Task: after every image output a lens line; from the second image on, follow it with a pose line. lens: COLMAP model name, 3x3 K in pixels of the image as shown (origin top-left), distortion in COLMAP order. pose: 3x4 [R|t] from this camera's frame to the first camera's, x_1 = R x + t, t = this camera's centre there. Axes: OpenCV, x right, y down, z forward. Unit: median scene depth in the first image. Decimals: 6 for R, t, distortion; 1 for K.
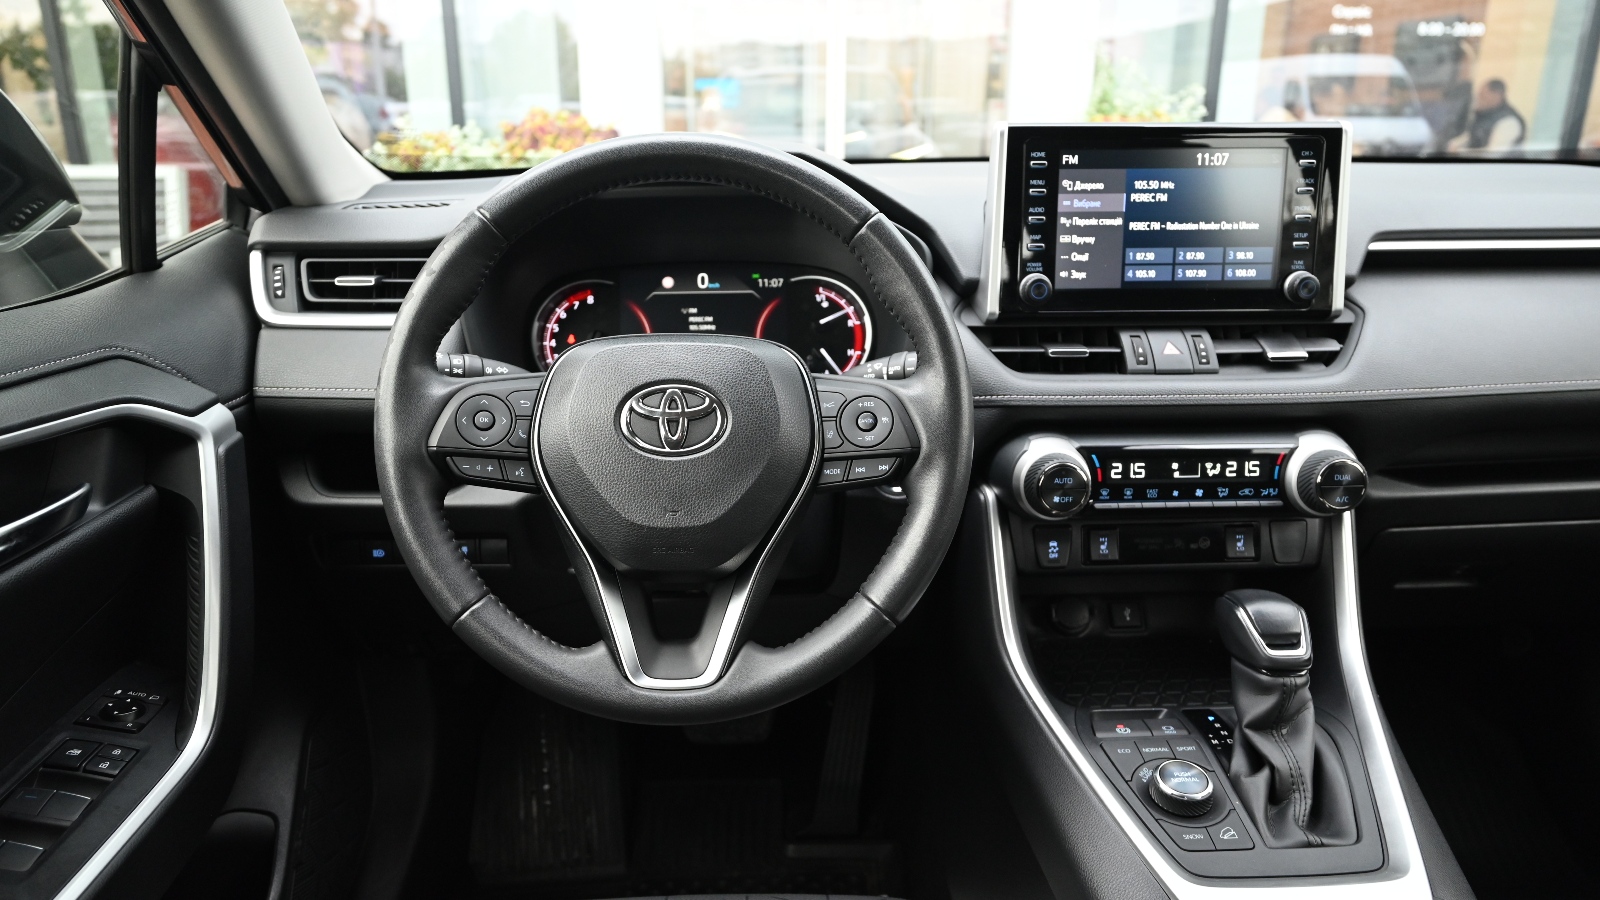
lens RADIAL K [[1124.5, 0, 800.0], [0, 1124.5, 450.0], [0, 0, 1]] dist [0.007550, 0.001872]
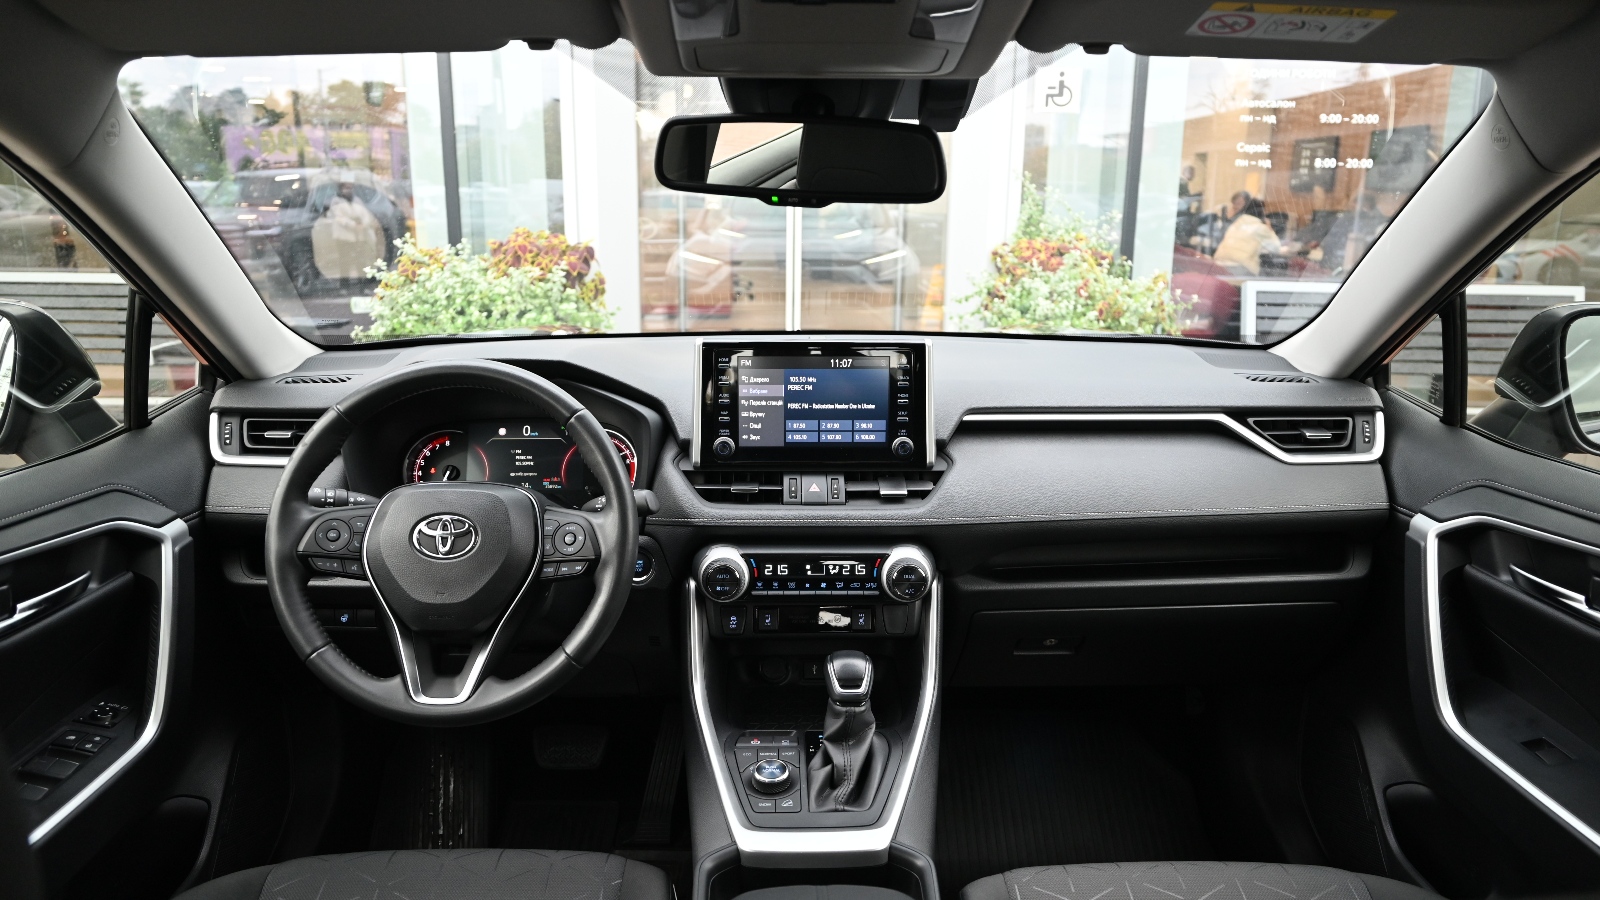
lens RADIAL K [[1113.6, 0, 802.4], [0, 1113.6, 444.9], [0, 0, 1]] dist [-0.000675, 0.001727]
pose [[0.999807, 0.012195, -0.015433, 0.345866], [-0.013288, 0.997255, -0.072844, -0.039943], [0.014503, 0.073035, 0.997224, -0.494645]]
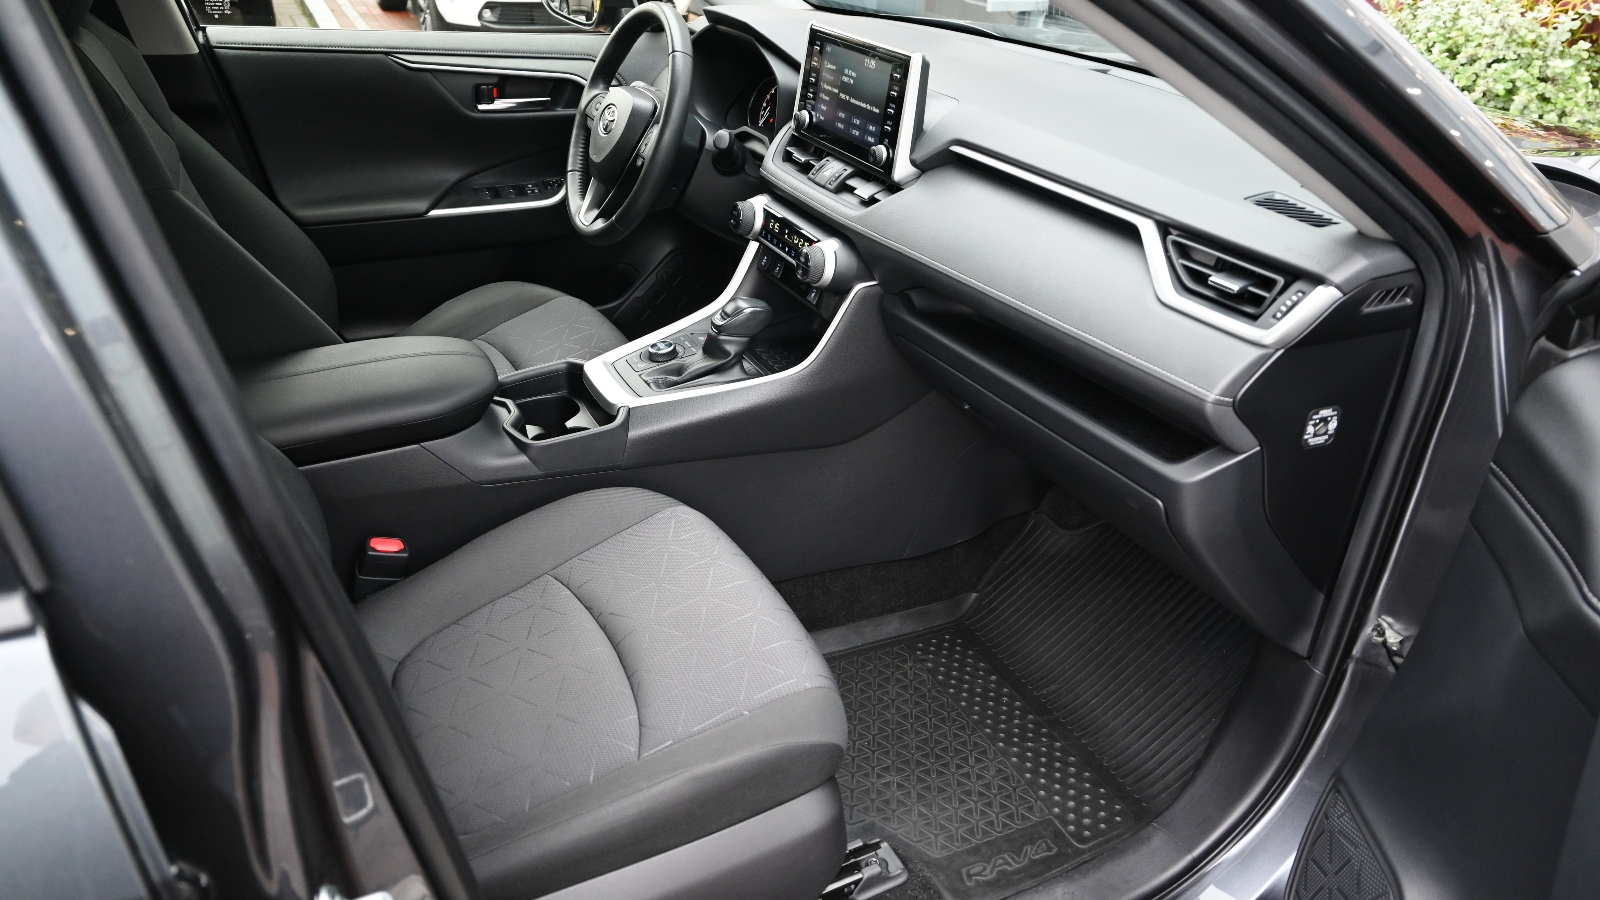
lens RADIAL K [[1124.5, 0, 800.0], [0, 1124.5, 450.0], [0, 0, 1]] dist [0.007550, 0.001872]
pose [[0.411109, 0.448657, -0.793534, 1.905672], [-0.313356, 0.887004, 0.339162, -0.288700], [0.856036, 0.109226, 0.505245, 0.155459]]
